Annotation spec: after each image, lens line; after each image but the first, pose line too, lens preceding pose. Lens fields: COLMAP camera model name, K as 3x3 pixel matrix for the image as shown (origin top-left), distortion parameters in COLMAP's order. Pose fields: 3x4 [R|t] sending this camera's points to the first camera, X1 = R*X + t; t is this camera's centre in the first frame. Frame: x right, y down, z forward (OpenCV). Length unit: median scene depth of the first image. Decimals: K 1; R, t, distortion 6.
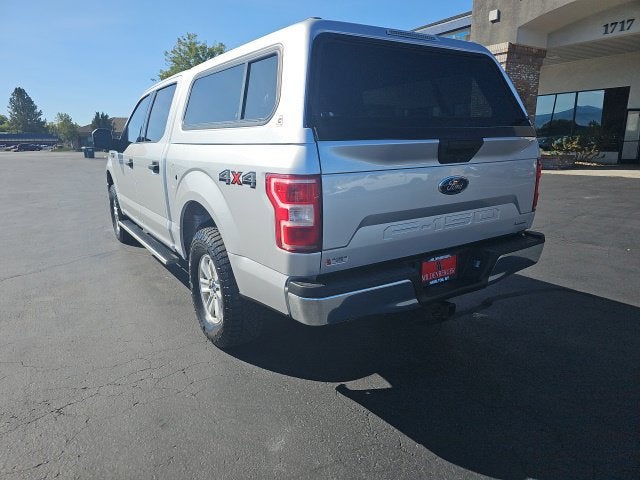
lens RADIAL K [[424.3, 0, 312.1], [0, 424.3, 244.1], [0, 0, 1]] dist [0.055894, -0.041436]
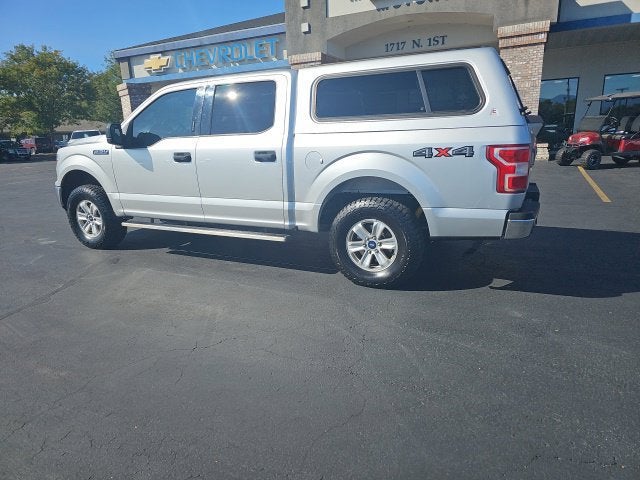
lens RADIAL K [[424.3, 0, 312.1], [0, 424.3, 244.1], [0, 0, 1]] dist [0.055894, -0.041436]
pose [[0.867561, -0.140565, 0.477053, -1.202332], [0.138856, 0.989542, 0.039049, 0.031176], [-0.477554, 0.032364, 0.878006, -0.040279]]
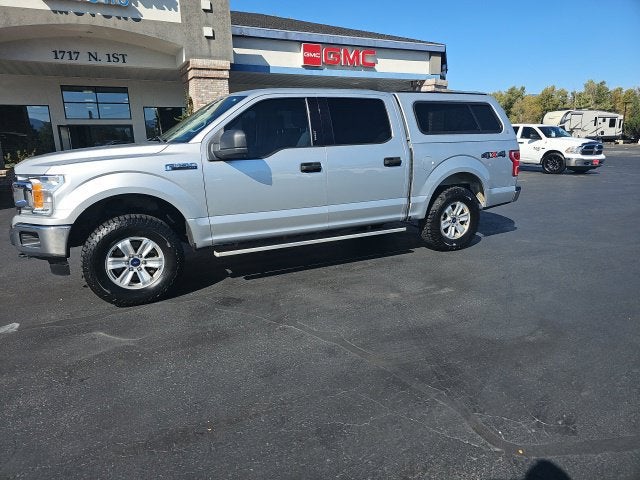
lens RADIAL K [[426.8, 0, 309.5], [0, 426.8, 238.8], [0, 0, 1]] dist [0.060807, -0.050590]
pose [[0.114135, -0.209894, 0.971039, -2.550585], [0.256241, 0.950575, 0.175352, -0.368869], [-0.959851, 0.228807, 0.162277, 1.590031]]
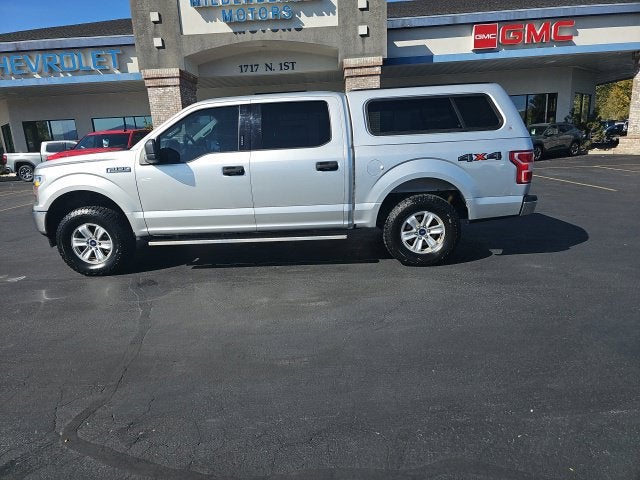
lens RADIAL K [[424.8, 0, 308.6], [0, 424.8, 241.6], [0, 0, 1]] dist [0.063592, -0.052690]
pose [[0.581795, -0.198913, 0.788637, -2.128121], [0.229643, 0.970355, 0.075334, -0.100000], [-0.780243, 0.137276, 0.610227, 0.429494]]
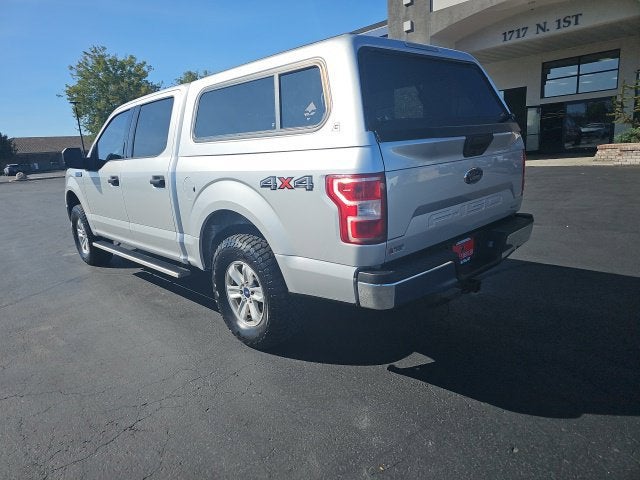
lens RADIAL K [[422.1, 0, 308.7], [0, 422.1, 242.2], [0, 0, 1]] dist [0.061228, -0.045042]
pose [[0.982759, -0.092504, 0.160085, -0.283304], [0.095987, 0.995282, -0.014150, 0.012144], [-0.158021, 0.029273, 0.987002, -0.046931]]
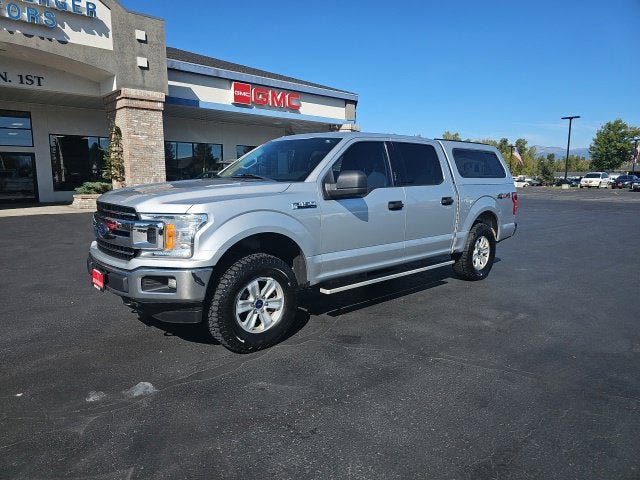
lens RADIAL K [[428.2, 0, 316.4], [0, 428.2, 233.6], [0, 0, 1]] dist [0.062640, -0.052152]
pose [[-0.159745, -0.118901, 0.979972, -2.580467], [0.232310, 0.960311, 0.154384, -0.594155], [-0.959434, 0.252319, -0.125783, 2.409358]]
